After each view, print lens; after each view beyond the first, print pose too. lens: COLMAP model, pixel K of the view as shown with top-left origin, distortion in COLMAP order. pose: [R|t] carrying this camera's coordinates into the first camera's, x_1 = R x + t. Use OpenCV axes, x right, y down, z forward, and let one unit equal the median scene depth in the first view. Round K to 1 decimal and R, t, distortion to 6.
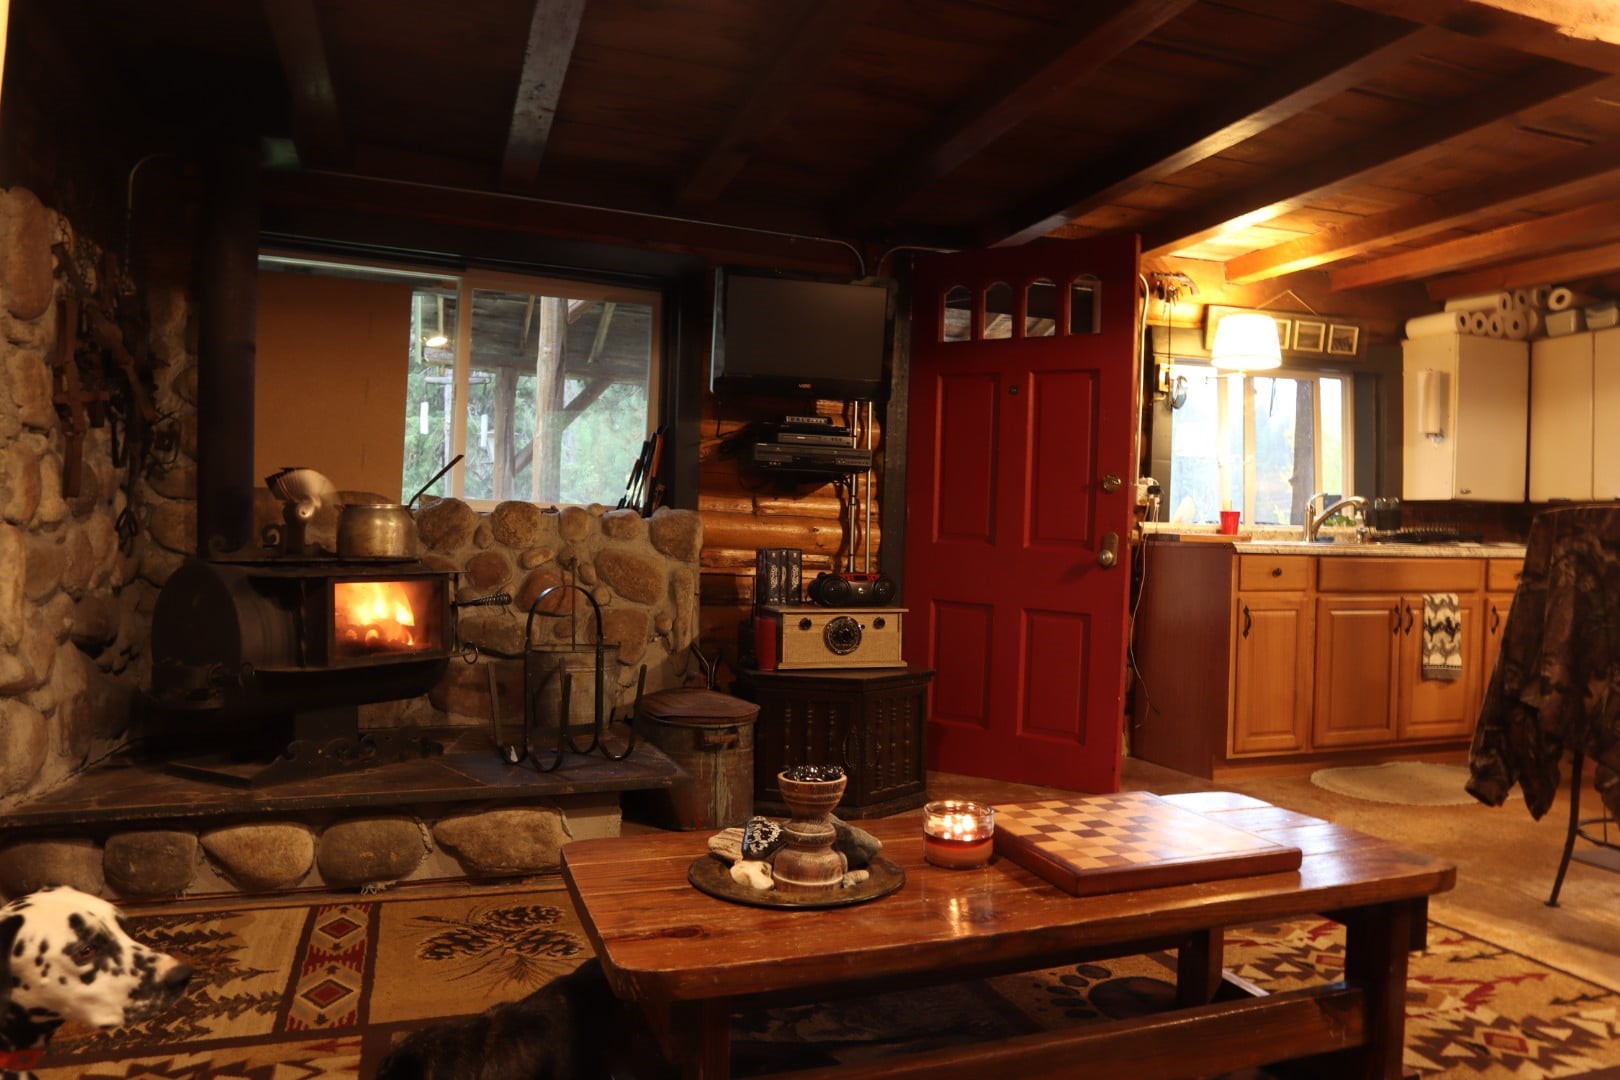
lens RADIAL K [[1120.8, 0, 815.6], [0, 1120.8, 541.8], [0, 0, 1]] dist [-0.128977, 0.082360]
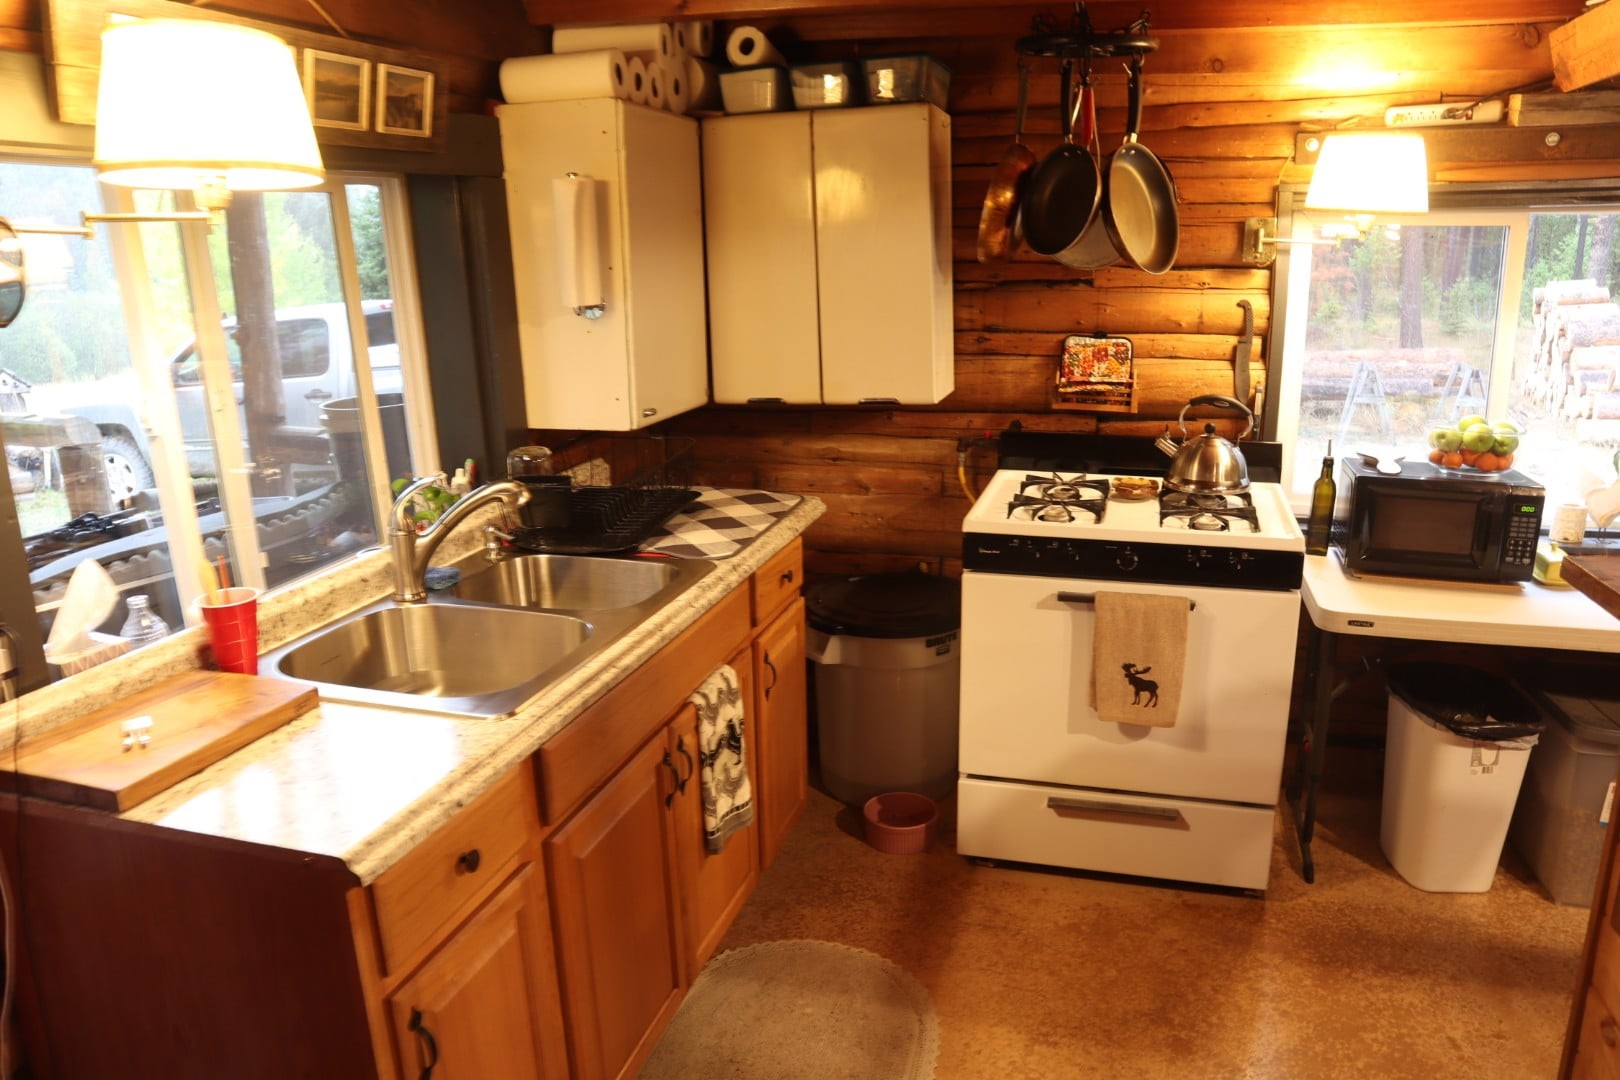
lens RADIAL K [[1120.8, 0, 815.6], [0, 1120.8, 541.8], [0, 0, 1]] dist [-0.128977, 0.082360]
pose [[0.569890, -0.243054, 0.784953, 0.199572], [0.041220, 0.962507, 0.268105, -0.127637], [-0.820687, -0.120435, 0.558542, 0.612278]]
